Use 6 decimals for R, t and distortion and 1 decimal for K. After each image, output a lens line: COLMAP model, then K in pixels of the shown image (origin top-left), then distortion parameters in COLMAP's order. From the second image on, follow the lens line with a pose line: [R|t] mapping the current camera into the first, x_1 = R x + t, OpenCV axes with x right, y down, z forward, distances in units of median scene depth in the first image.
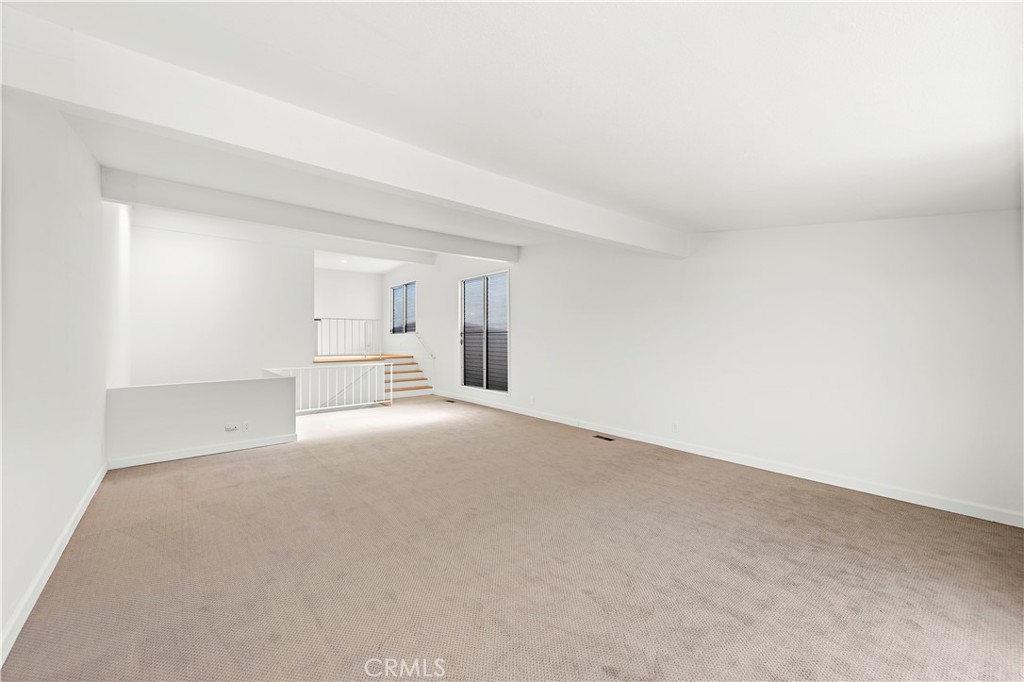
lens RADIAL K [[410.1, 0, 516.8], [0, 410.1, 333.8], [0, 0, 1]] dist [0.011315, -0.001638]
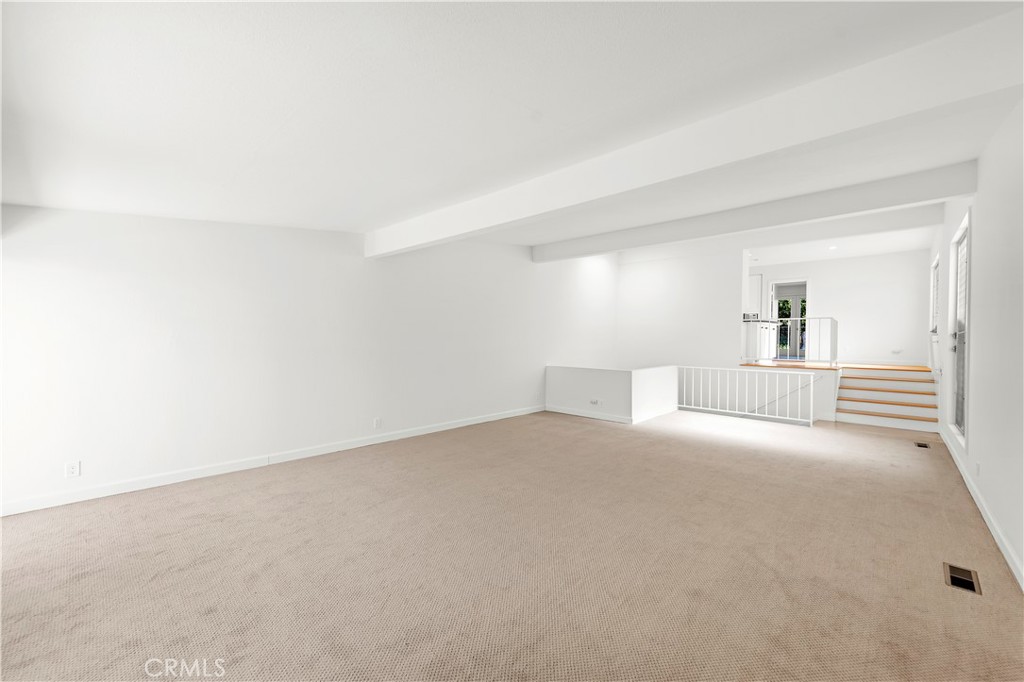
lens RADIAL K [[410.1, 0, 516.0], [0, 410.1, 343.8], [0, 0, 1]] dist [0.011315, -0.001638]
pose [[0.107647, 0.016119, -0.994059, 0.483654], [-0.002688, 0.999870, 0.015922, 0.006024], [0.994186, 0.000958, 0.107676, 0.417912]]
